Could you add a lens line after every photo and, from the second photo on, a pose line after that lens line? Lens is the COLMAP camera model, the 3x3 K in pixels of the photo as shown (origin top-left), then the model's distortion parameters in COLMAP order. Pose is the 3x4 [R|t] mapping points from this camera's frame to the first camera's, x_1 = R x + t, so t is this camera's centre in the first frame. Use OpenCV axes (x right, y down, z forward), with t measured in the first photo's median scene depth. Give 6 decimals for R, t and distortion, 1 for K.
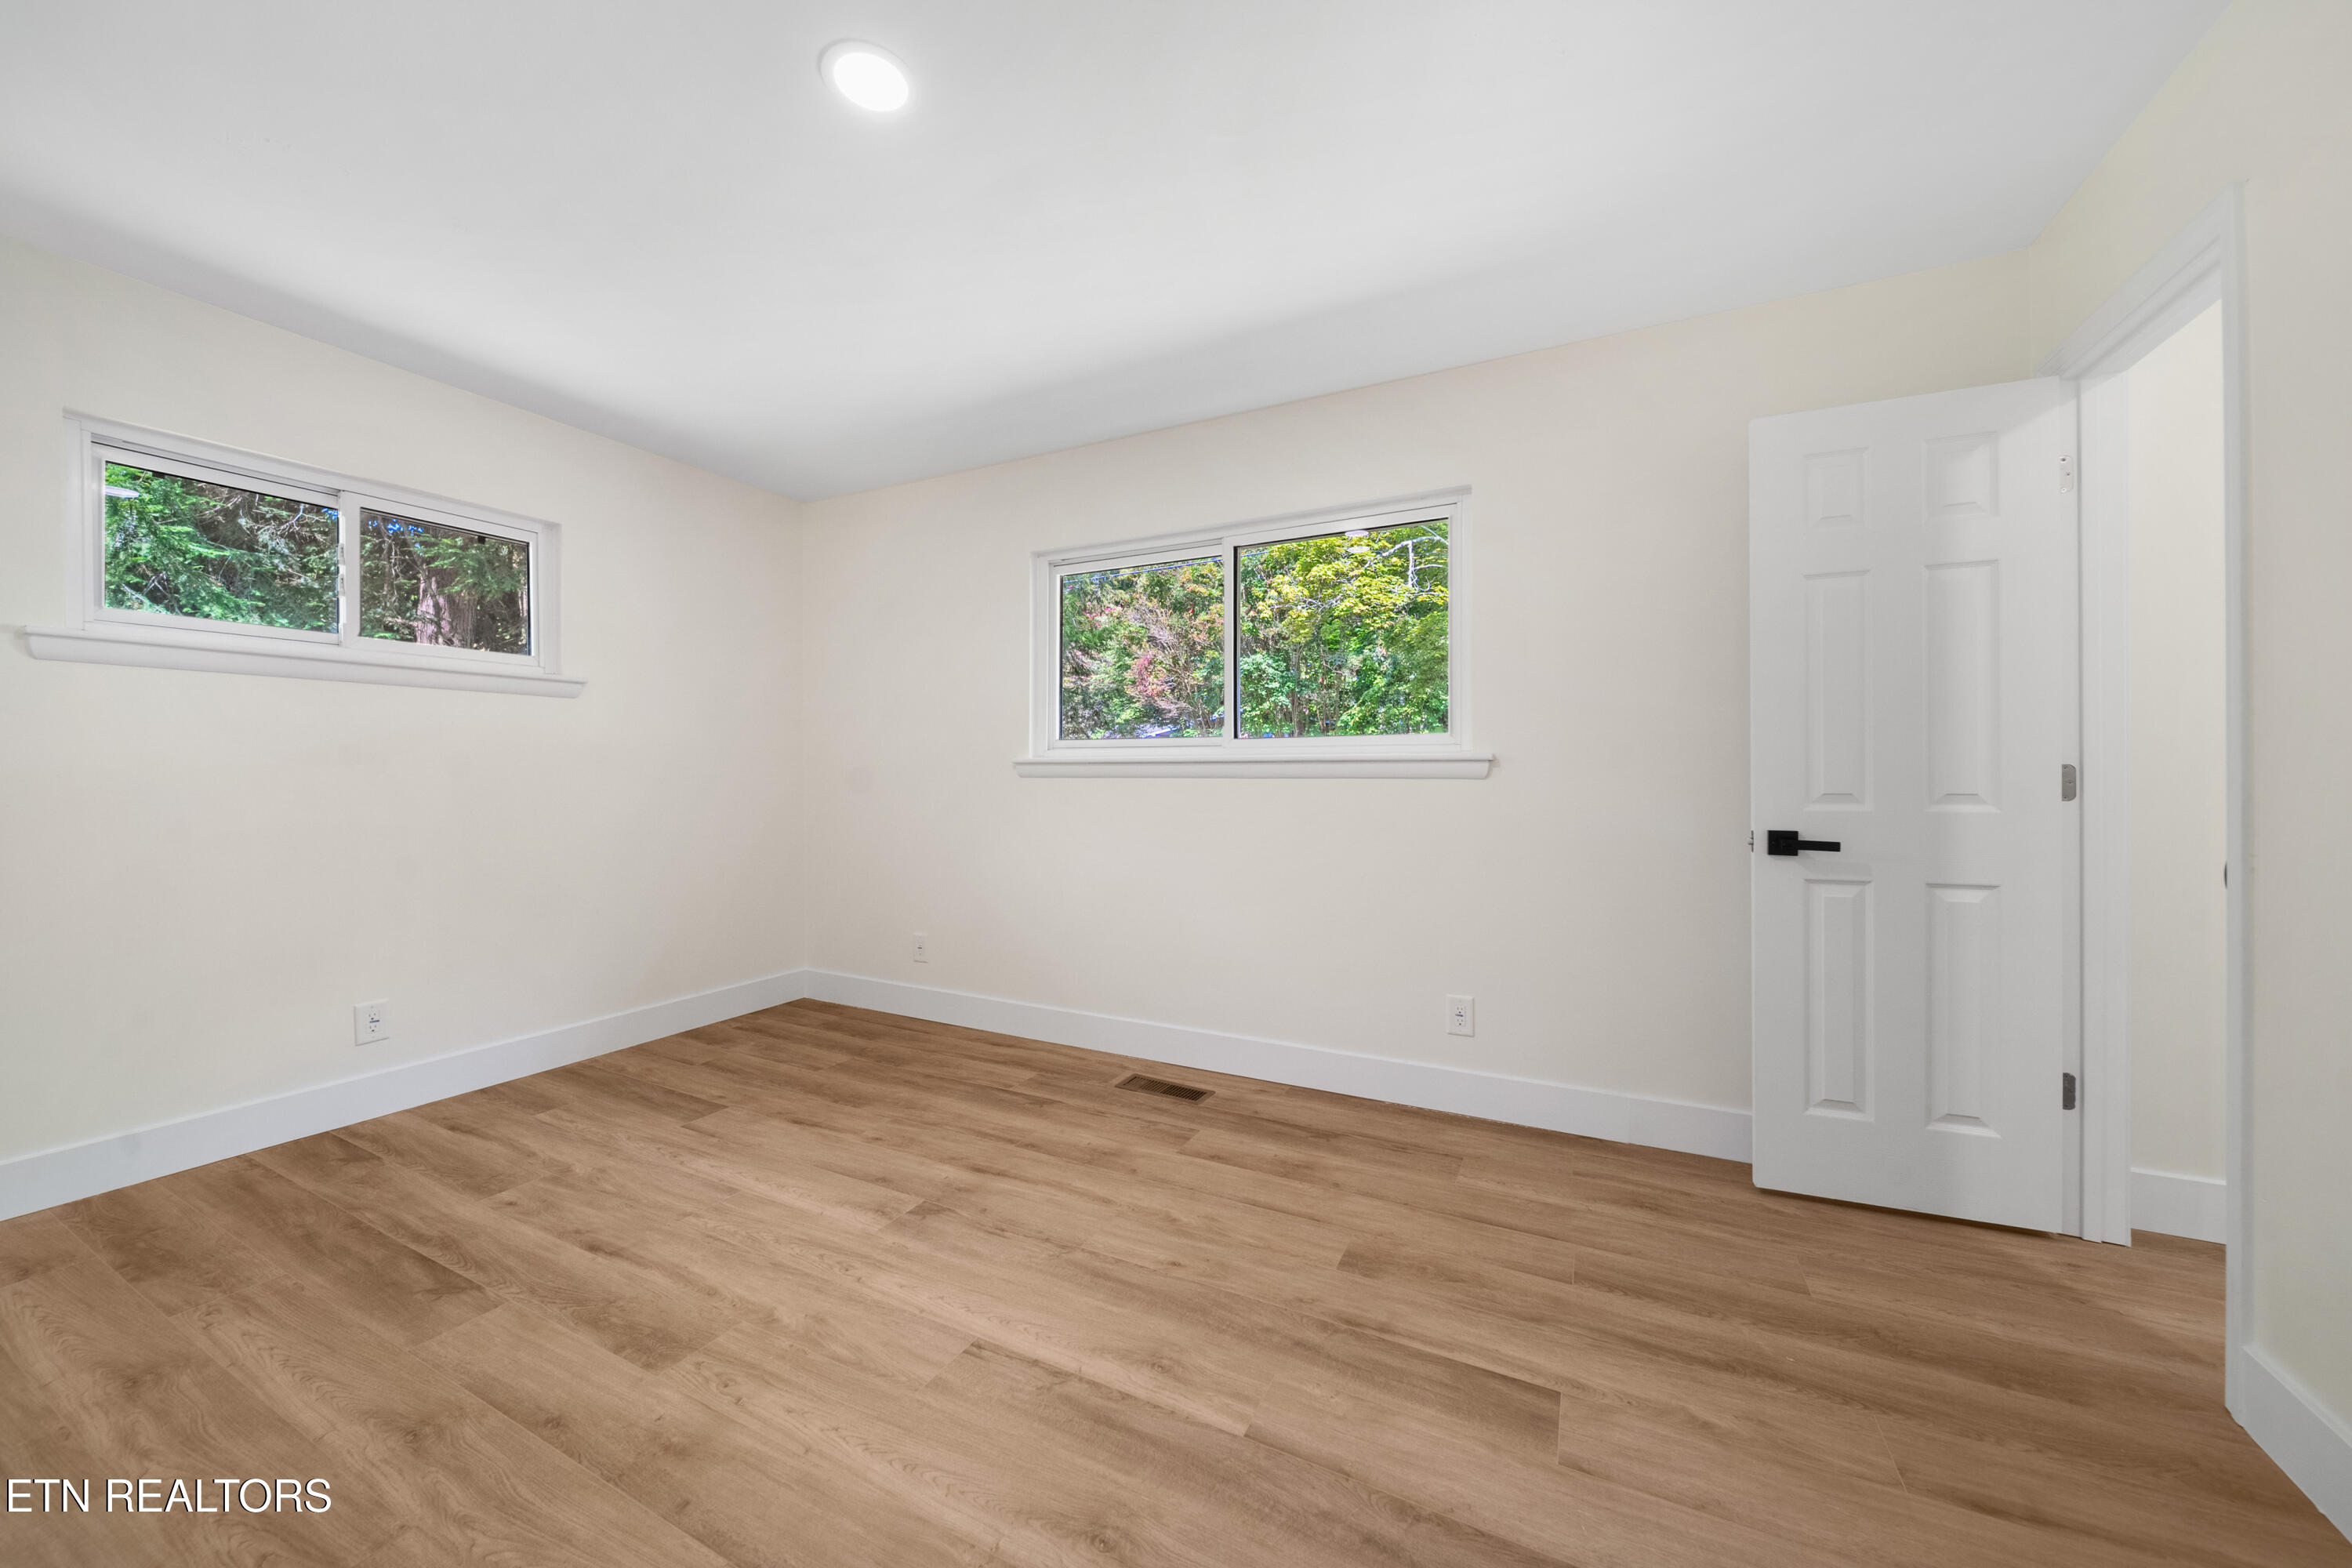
lens RADIAL K [[853.9, 0, 1177.6], [0, 853.9, 787.5], [0, 0, 1]] dist [0.000545, -0.000851]
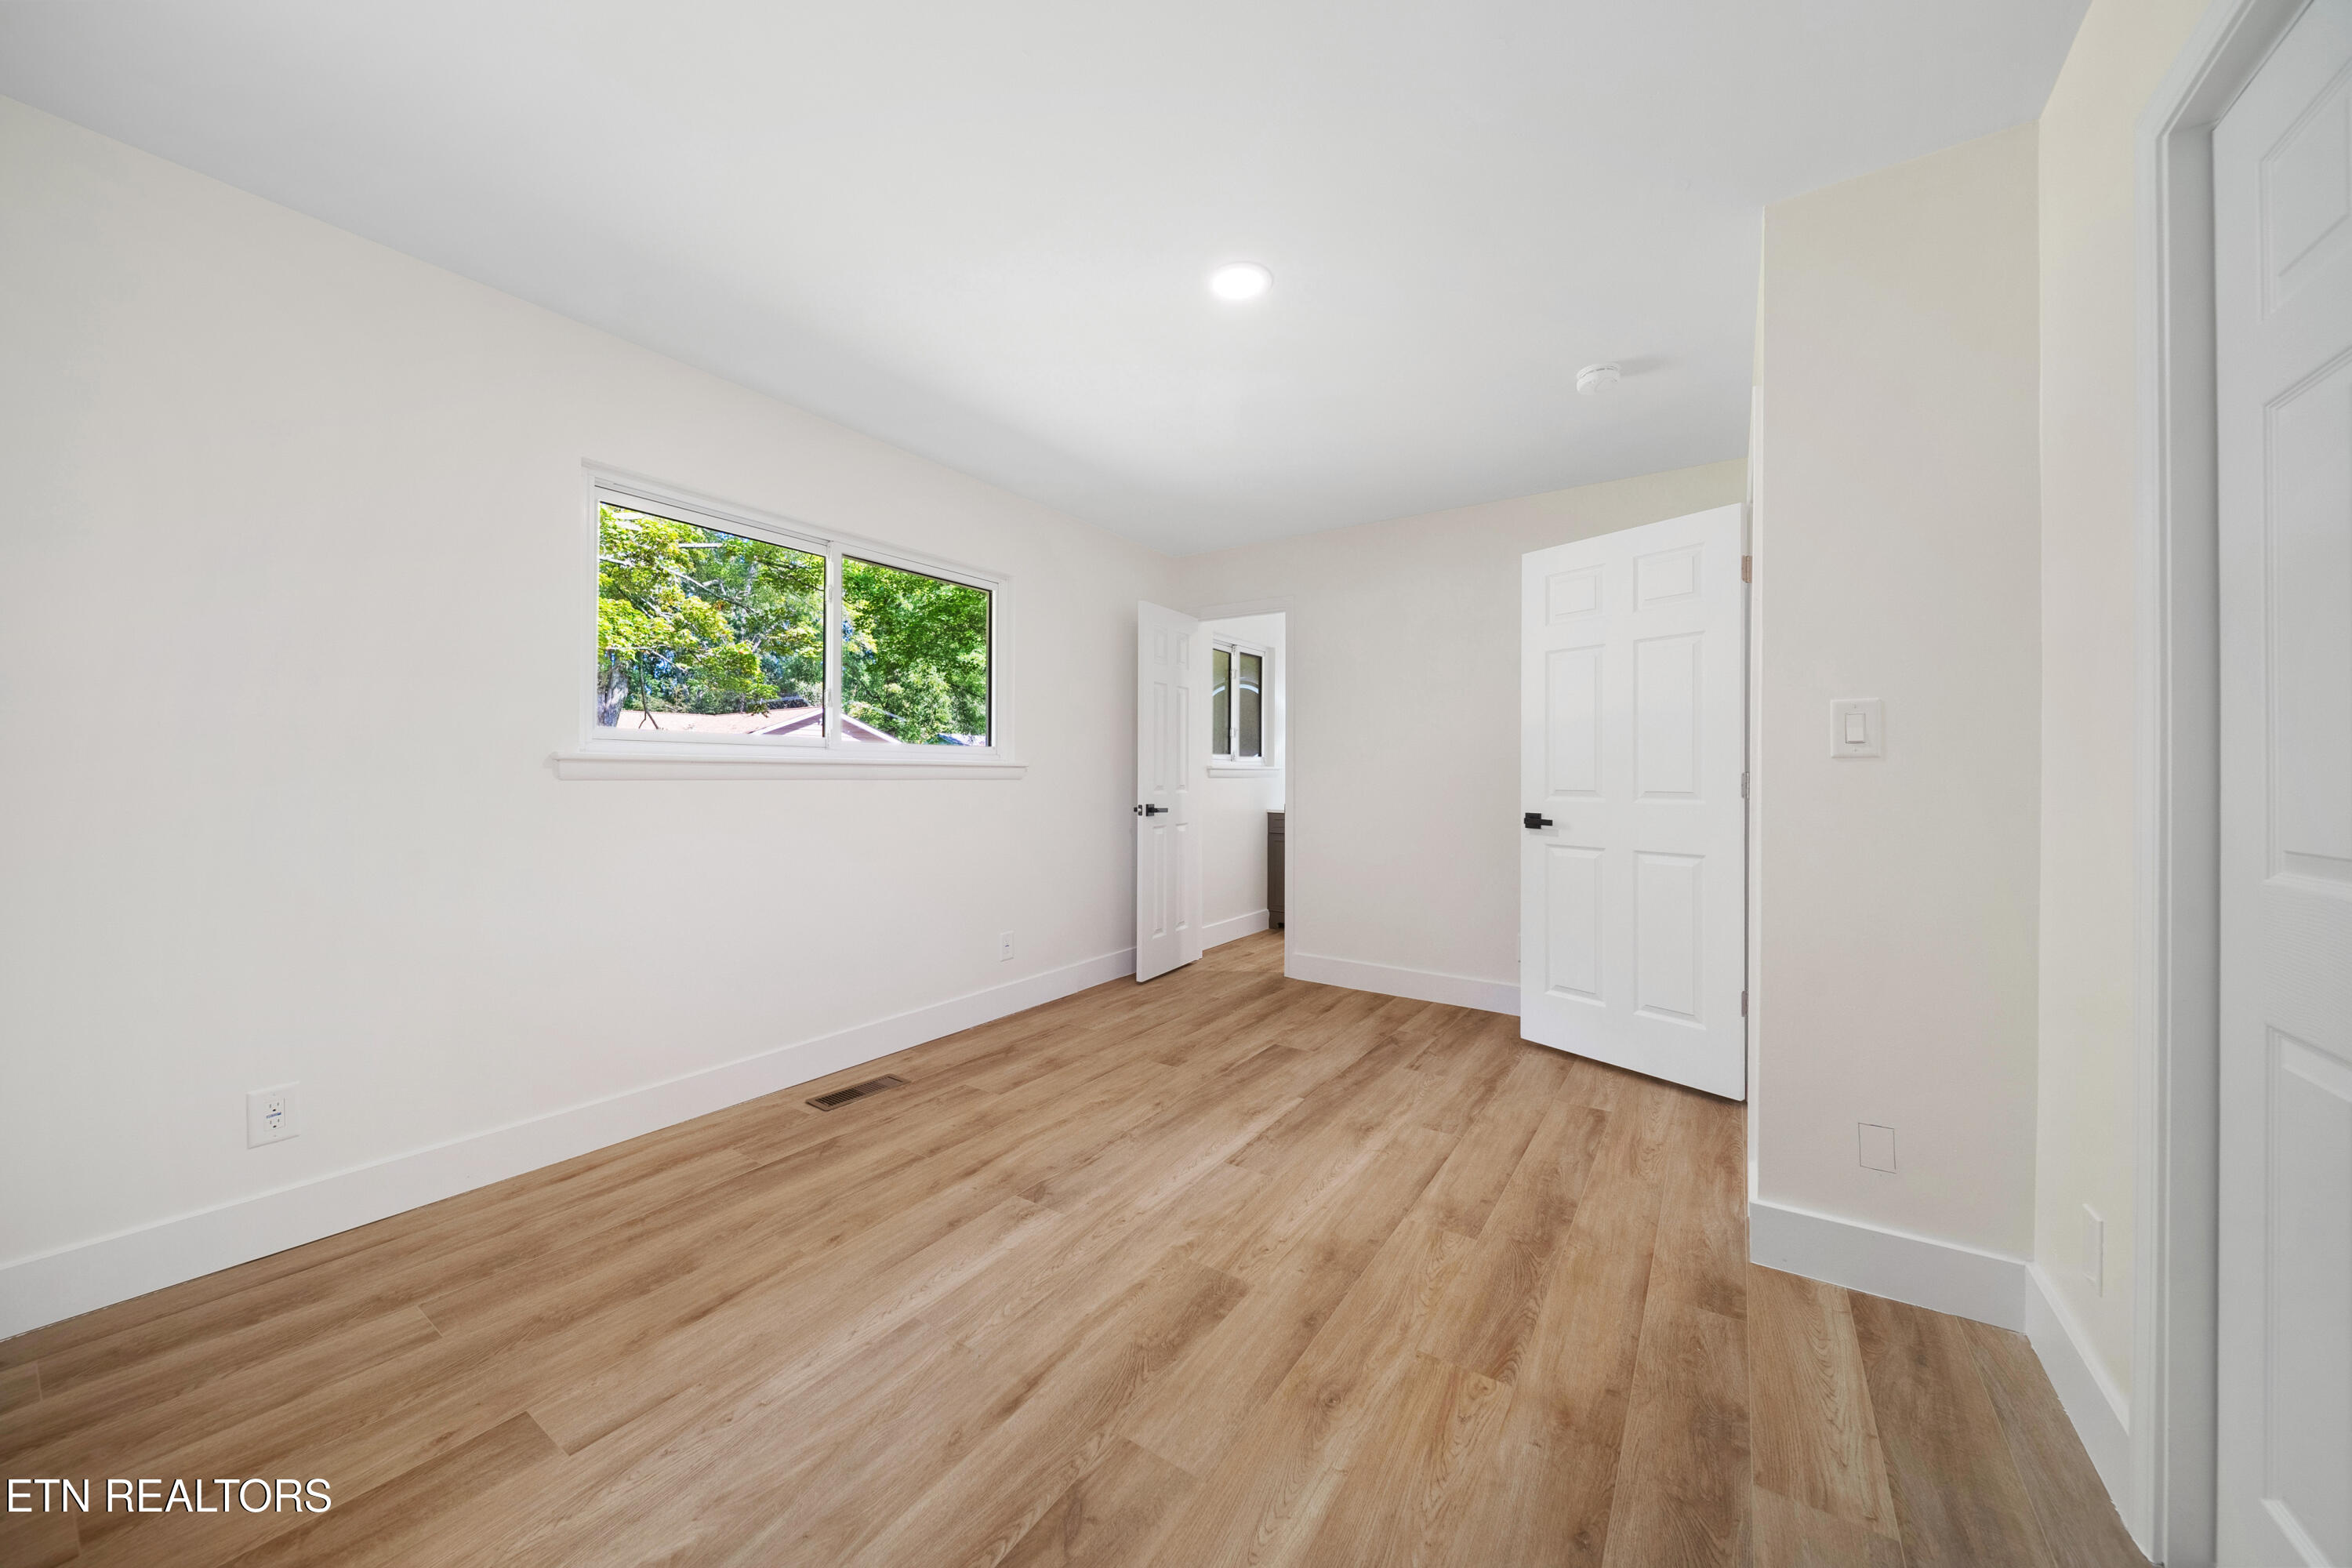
lens RADIAL K [[853.9, 0, 1171.0], [0, 853.9, 783.9], [0, 0, 1]] dist [0.000545, -0.000851]
pose [[0.105226, -0.008187, 0.994415, -1.242831], [0.013619, 0.999884, 0.006791, -0.009967], [-0.994355, 0.012829, 0.105325, 0.681567]]
